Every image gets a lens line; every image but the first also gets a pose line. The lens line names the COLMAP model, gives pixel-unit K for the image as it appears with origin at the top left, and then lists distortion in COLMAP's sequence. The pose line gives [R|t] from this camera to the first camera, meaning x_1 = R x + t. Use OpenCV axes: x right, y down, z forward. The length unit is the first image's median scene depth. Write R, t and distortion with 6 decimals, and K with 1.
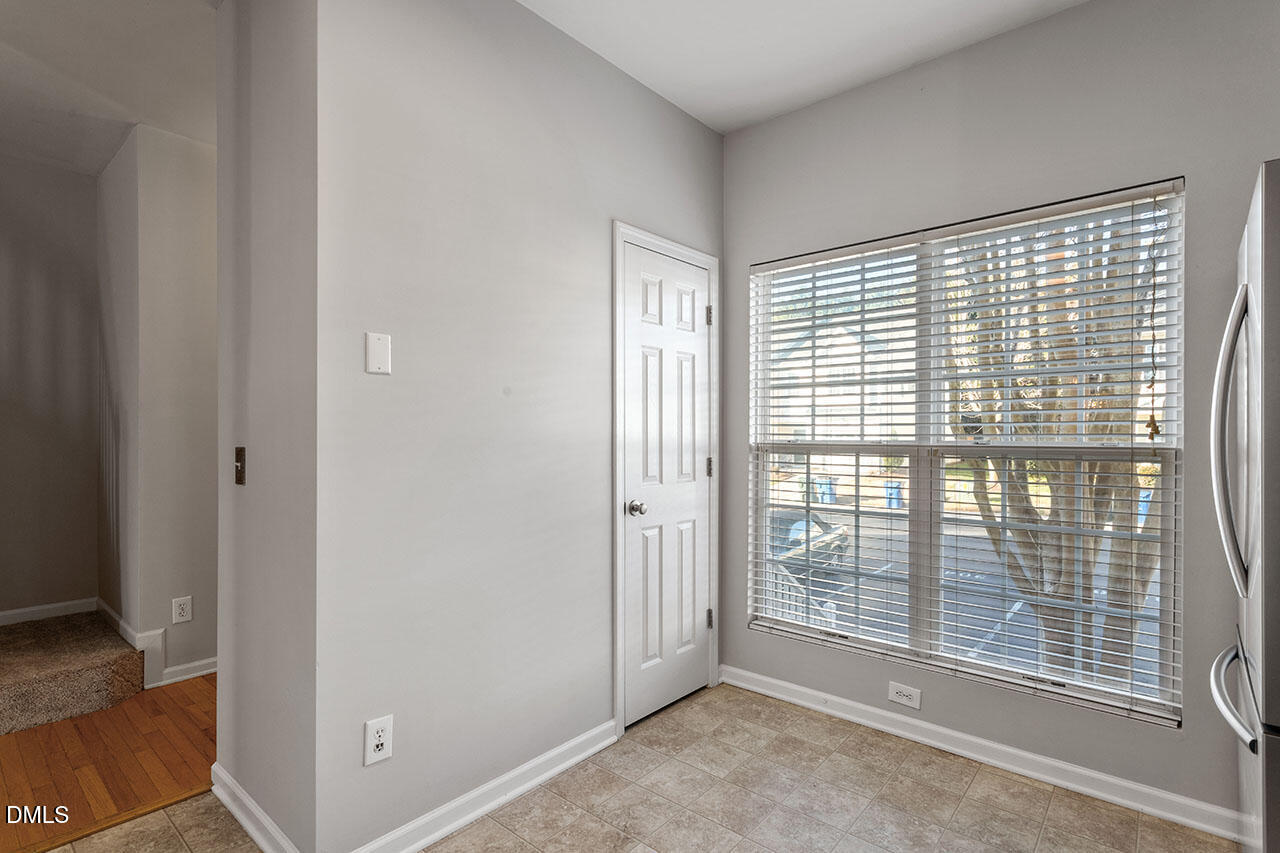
lens RADIAL K [[604.9, 0, 642.9], [0, 604.9, 438.8], [0, 0, 1]] dist [0.002641, 0.000006]
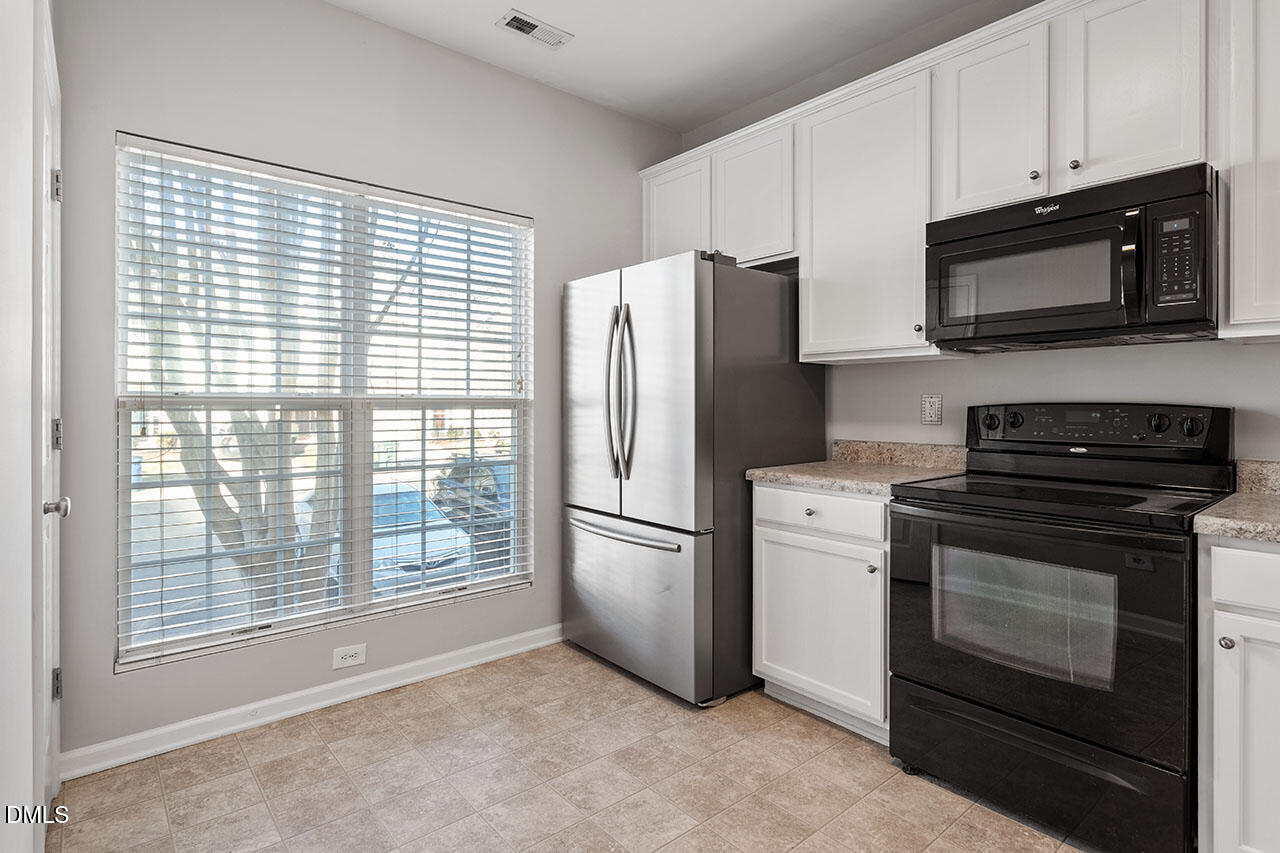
lens RADIAL K [[661.9, 0, 636.9], [0, 661.9, 407.1], [0, 0, 1]] dist [-0.000798, 0.000266]
pose [[0.166022, -0.021855, 0.985880, -0.587818], [-0.008890, 0.999681, 0.023658, -0.004171], [-0.986082, -0.012693, 0.165775, 0.422269]]
